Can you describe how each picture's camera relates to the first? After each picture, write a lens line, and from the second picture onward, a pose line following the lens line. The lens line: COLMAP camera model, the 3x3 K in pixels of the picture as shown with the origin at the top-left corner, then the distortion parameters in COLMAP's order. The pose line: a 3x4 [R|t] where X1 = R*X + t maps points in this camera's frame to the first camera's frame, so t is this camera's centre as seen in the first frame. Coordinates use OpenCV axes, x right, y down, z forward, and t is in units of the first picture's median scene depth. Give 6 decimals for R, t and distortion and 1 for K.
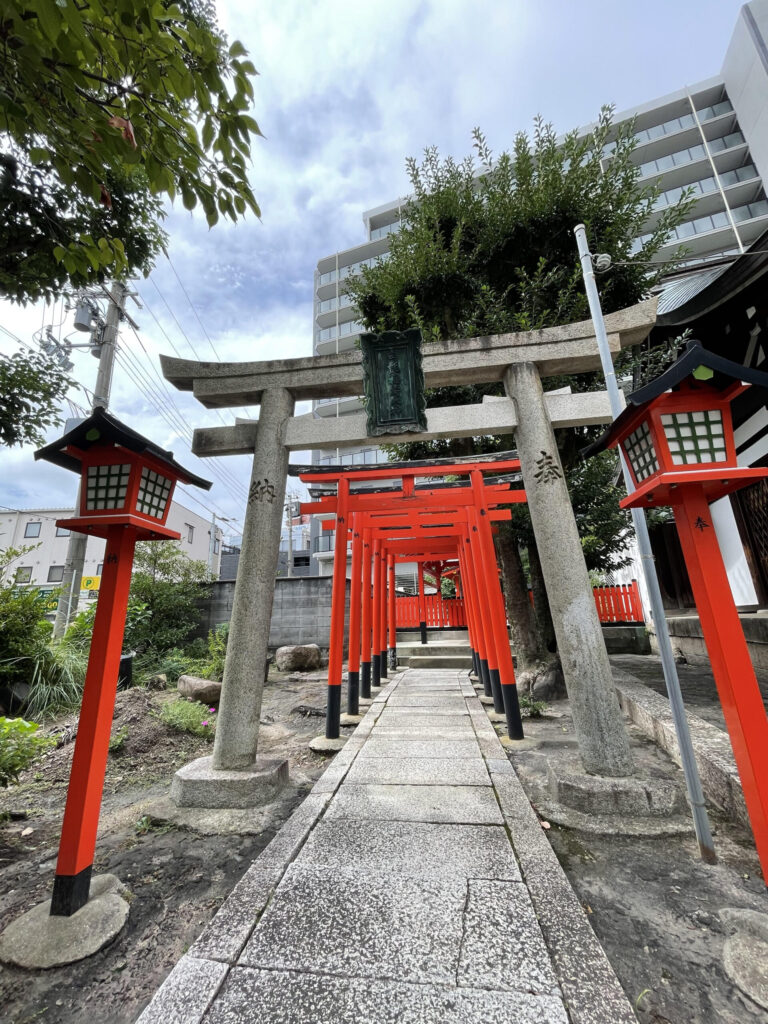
lens RADIAL K [[414.8, 0, 380.8], [0, 414.8, 502.3], [0, 0, 1]] dist [0.001178, -0.000095]
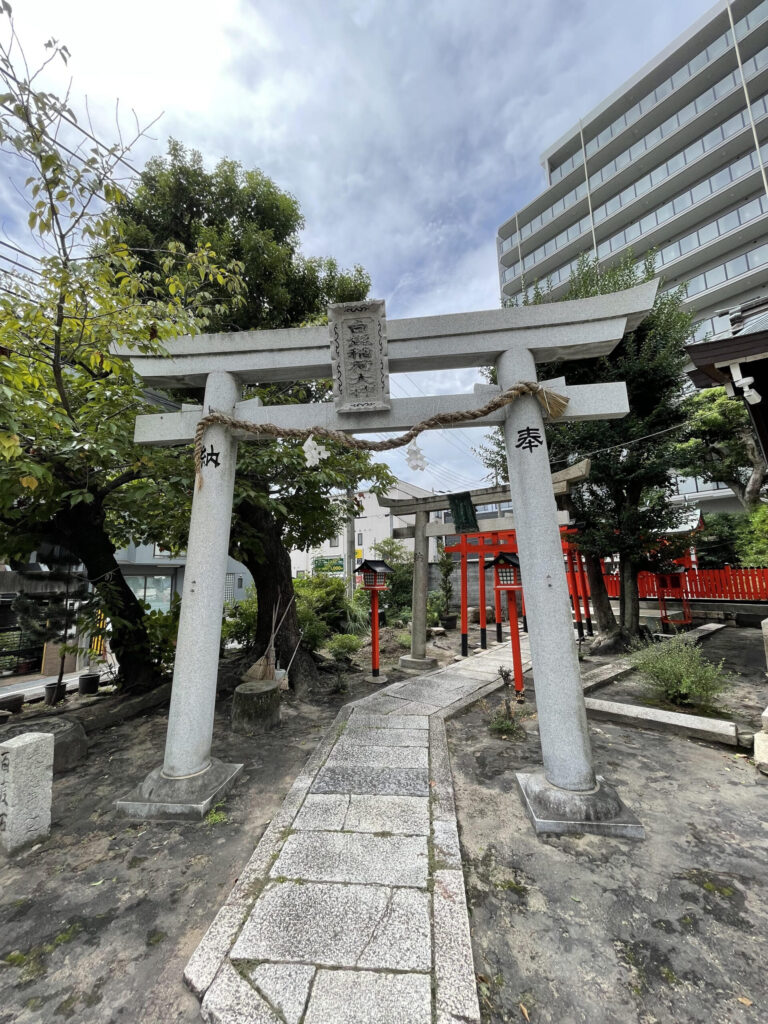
lens RADIAL K [[414.8, 0, 380.8], [0, 414.8, 502.3], [0, 0, 1]] dist [0.001178, -0.000095]
pose [[0.859022, -0.074170, -0.506537, 0.519318], [0.135491, 0.987105, 0.085237, -0.379980], [0.493683, -0.141852, 0.857995, -0.773988]]
